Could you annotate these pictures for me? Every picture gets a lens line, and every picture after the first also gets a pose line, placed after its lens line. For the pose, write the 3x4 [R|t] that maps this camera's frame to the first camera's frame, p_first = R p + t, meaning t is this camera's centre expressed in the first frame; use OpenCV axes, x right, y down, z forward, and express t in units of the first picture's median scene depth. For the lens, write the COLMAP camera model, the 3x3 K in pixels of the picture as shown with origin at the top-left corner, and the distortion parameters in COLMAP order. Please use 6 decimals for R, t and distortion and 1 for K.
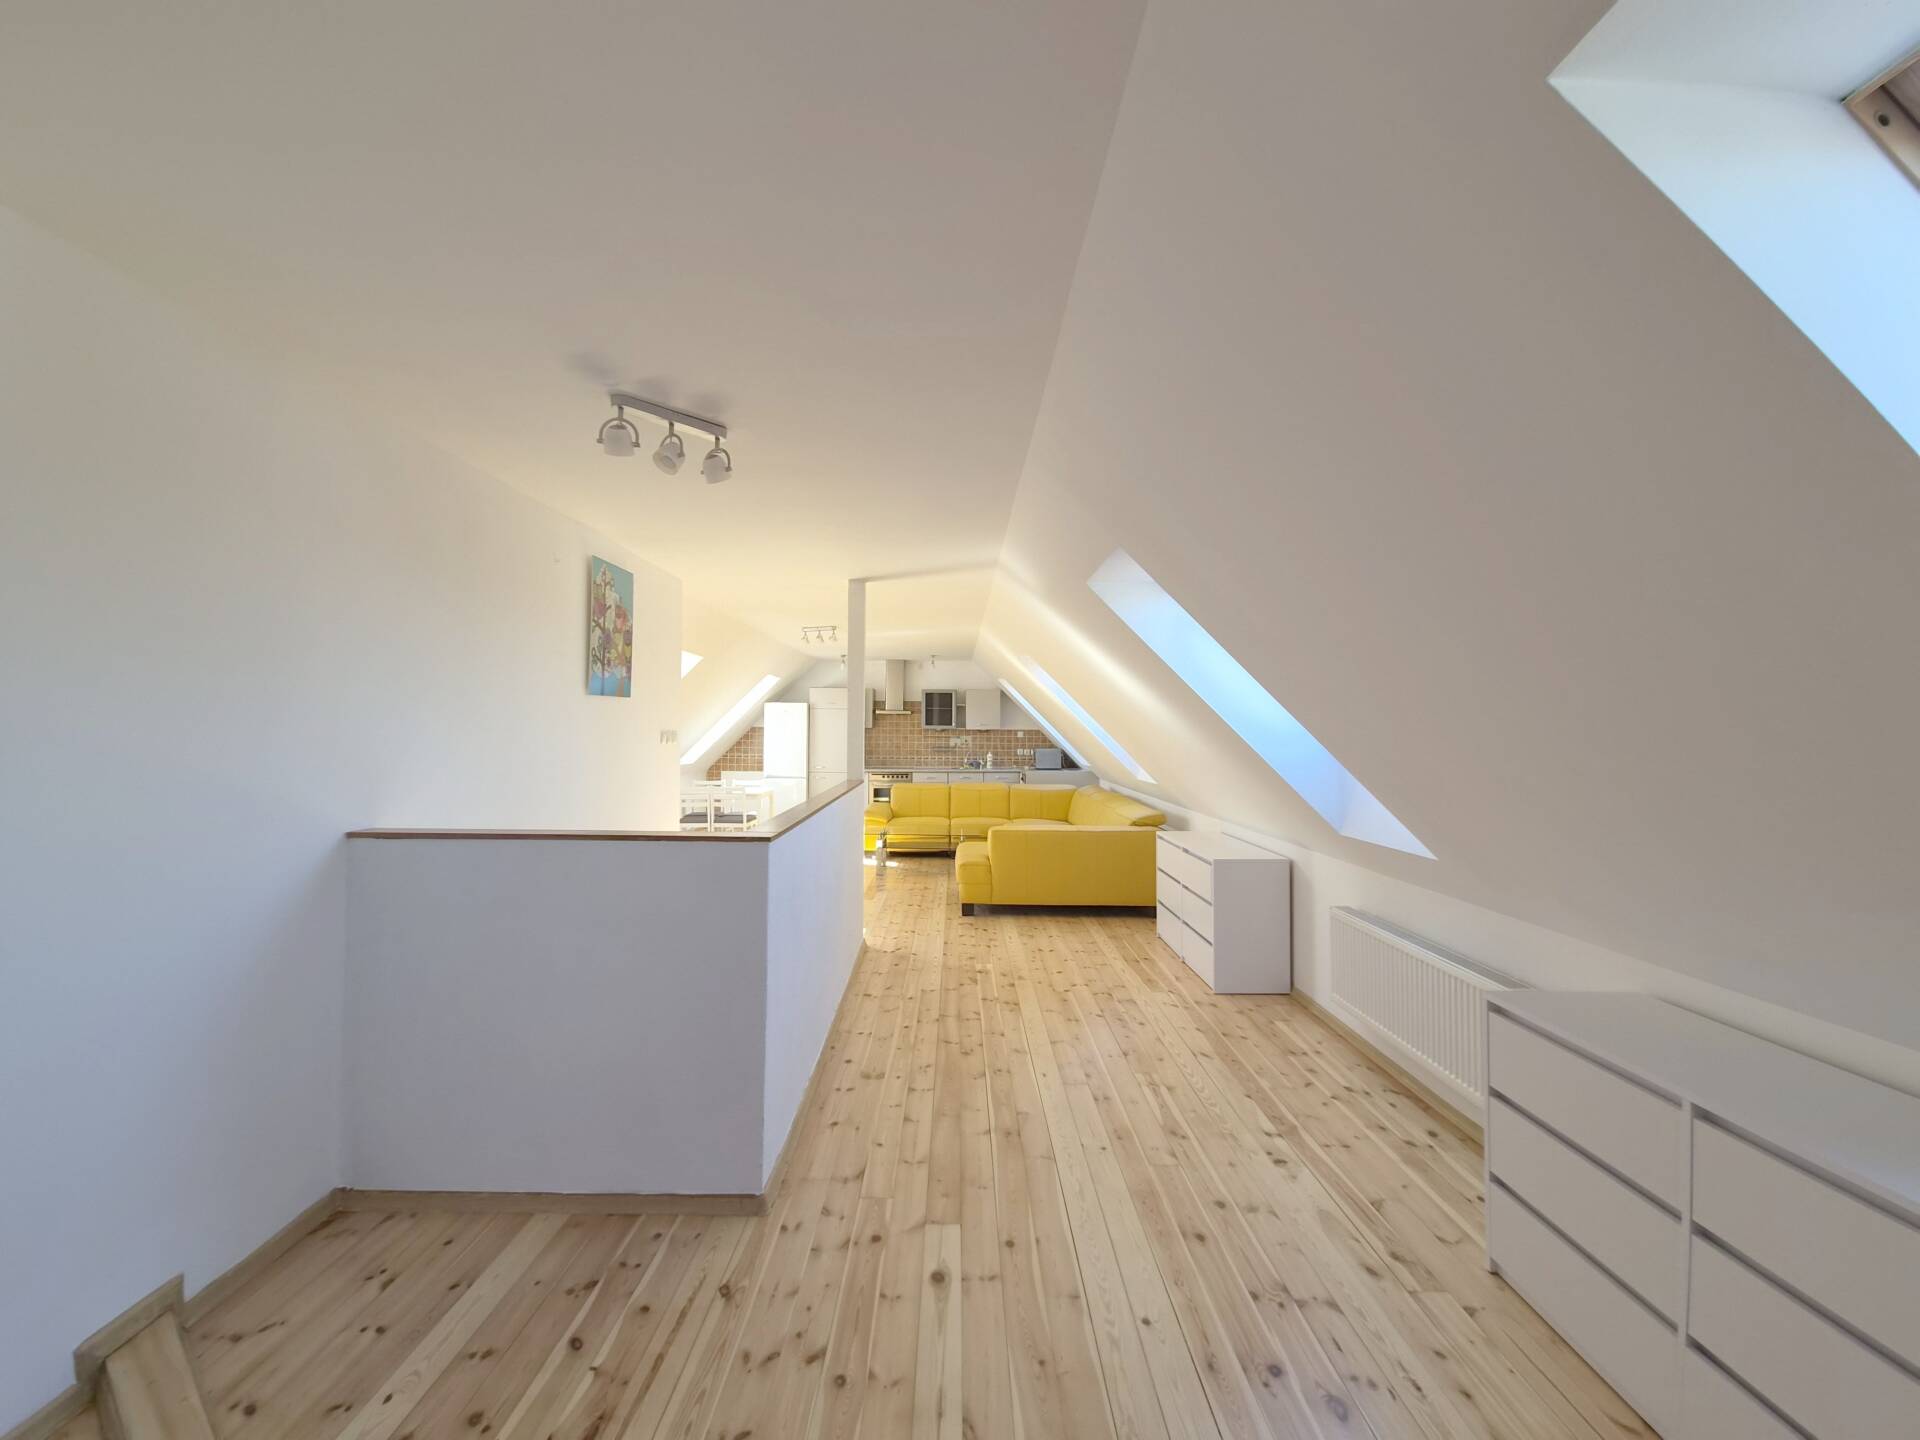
lens RADIAL K [[778.8, 0, 951.1], [0, 778.8, 732.8], [0, 0, 1]] dist [0.010942, -0.006823]
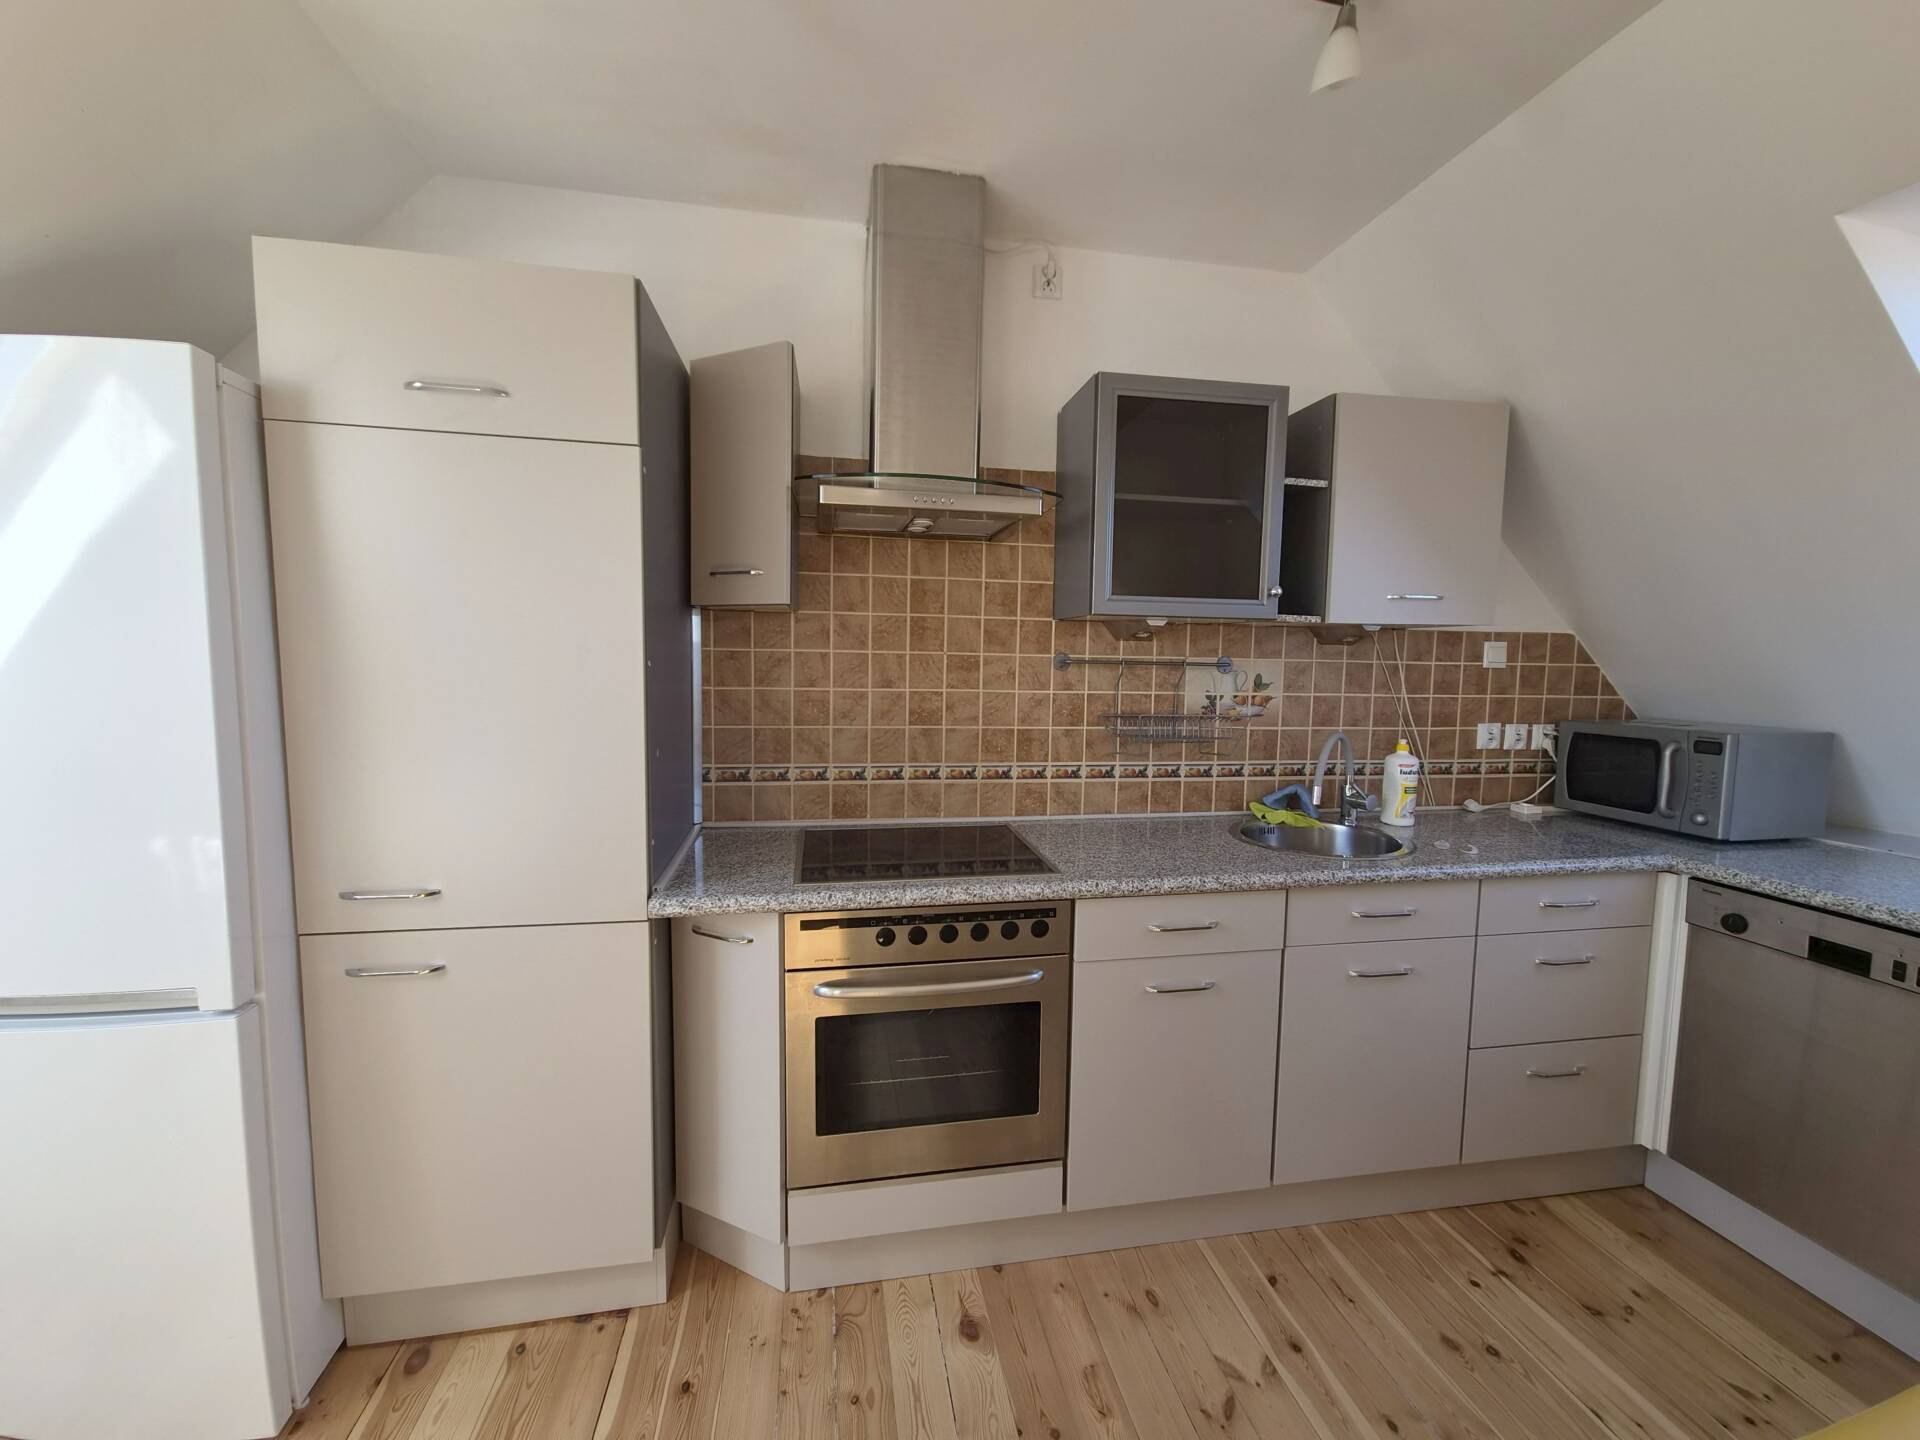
lens RADIAL K [[778.8, 0, 963.8], [0, 778.8, 722.4], [0, 0, 1]] dist [0.010942, -0.006823]
pose [[0.980659, -0.008242, 0.195551, -0.110510], [-0.009111, 0.996108, 0.087672, 0.003641], [-0.195512, -0.087758, 0.976767, 0.944627]]
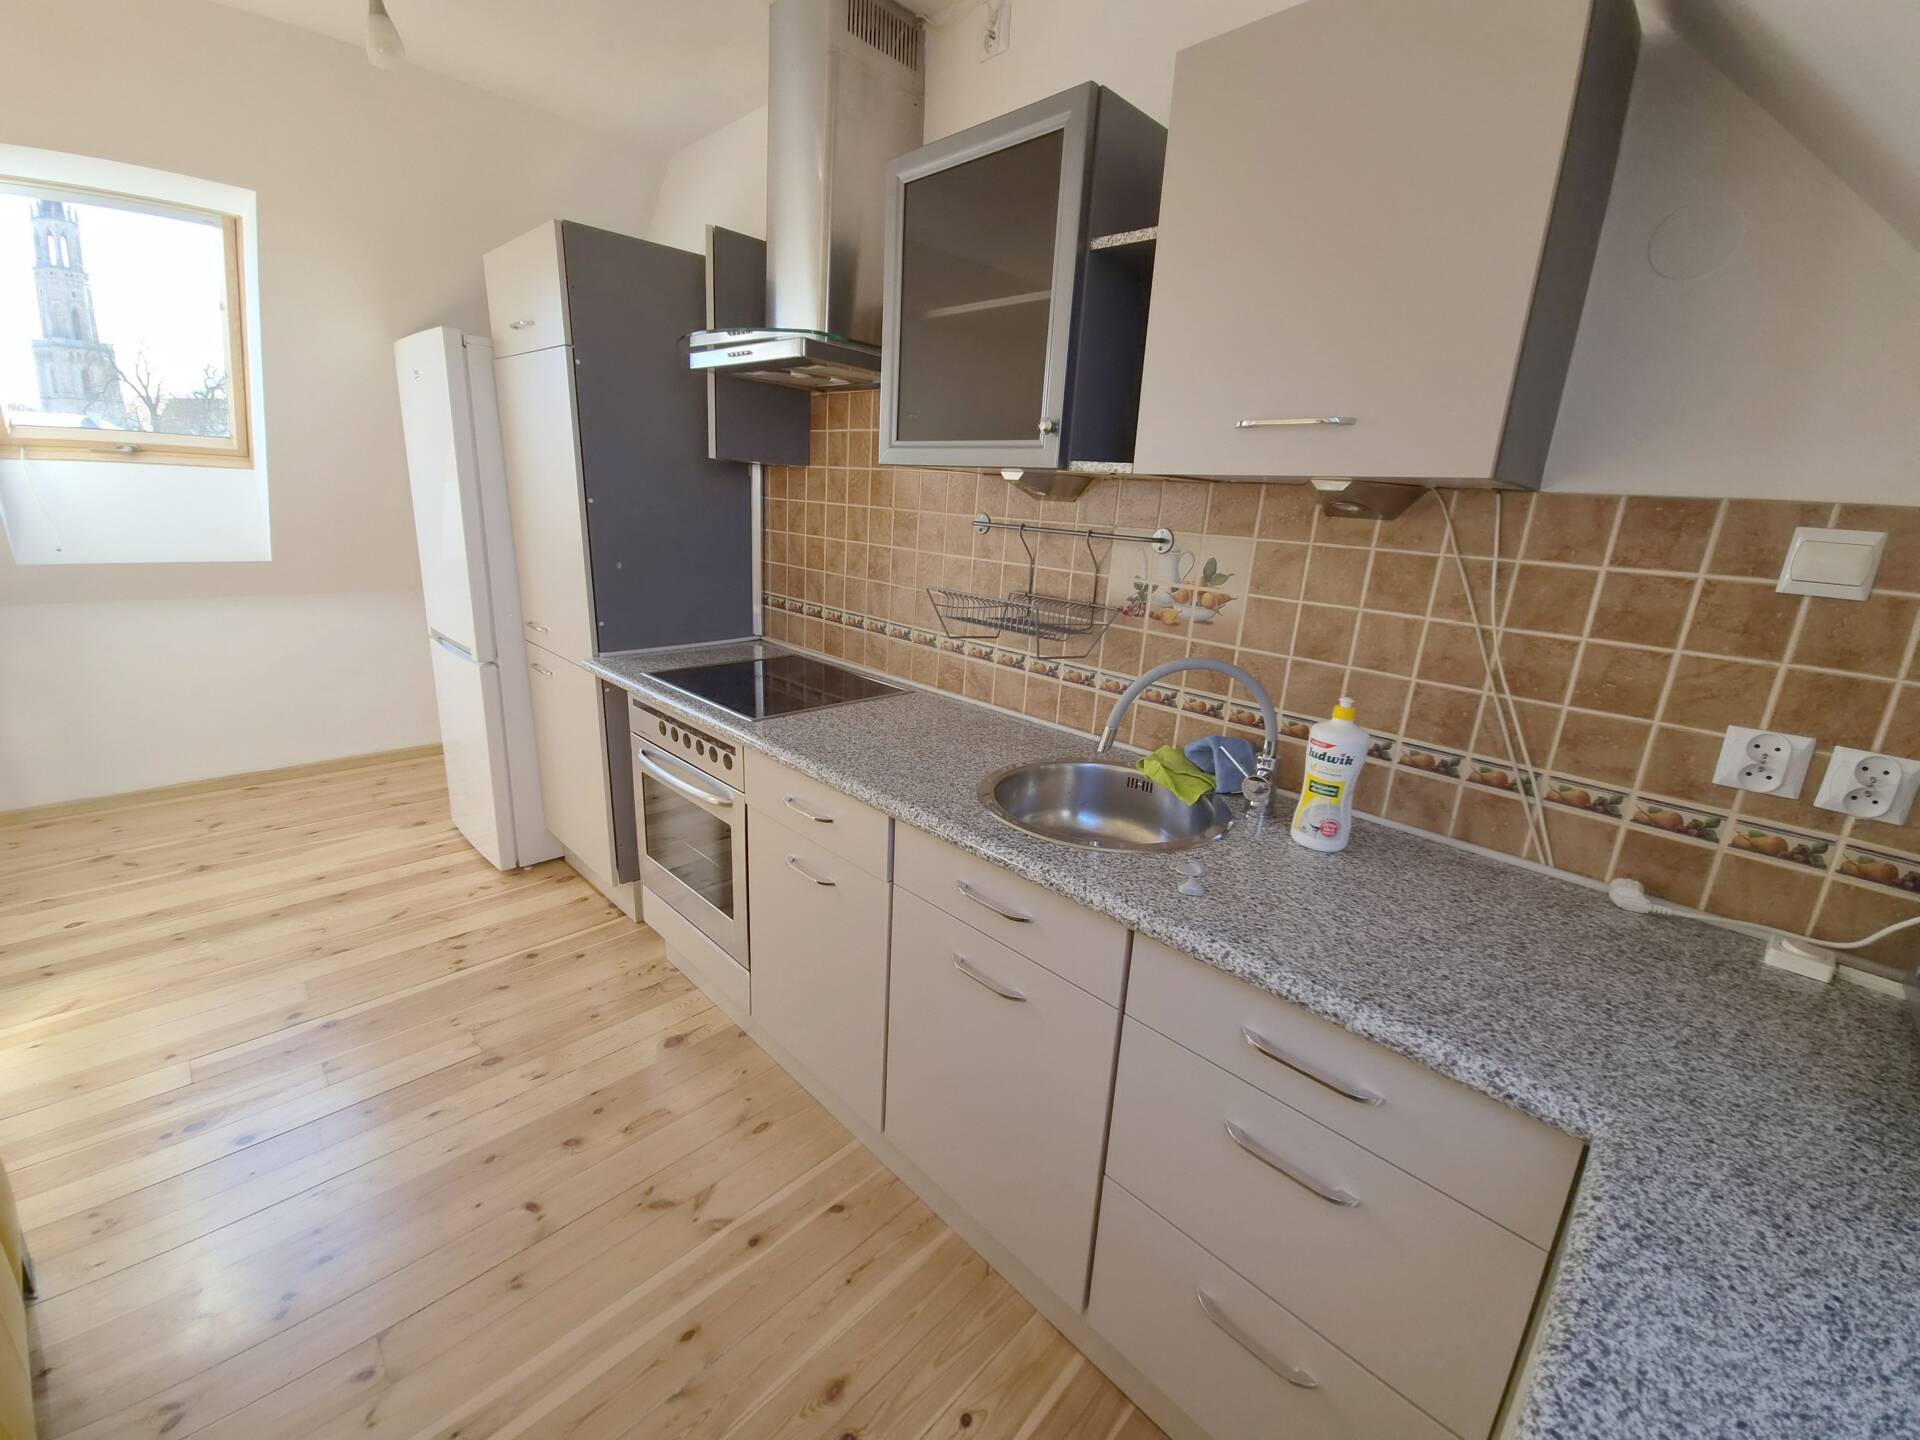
lens RADIAL K [[778.8, 0, 950.6], [0, 778.8, 711.6], [0, 0, 1]] dist [0.010942, -0.006823]
pose [[0.719641, 0.216776, -0.659640, 0.092138], [-0.053044, 0.964403, 0.259060, 0.000935], [0.692317, -0.151440, 0.705523, 1.009321]]
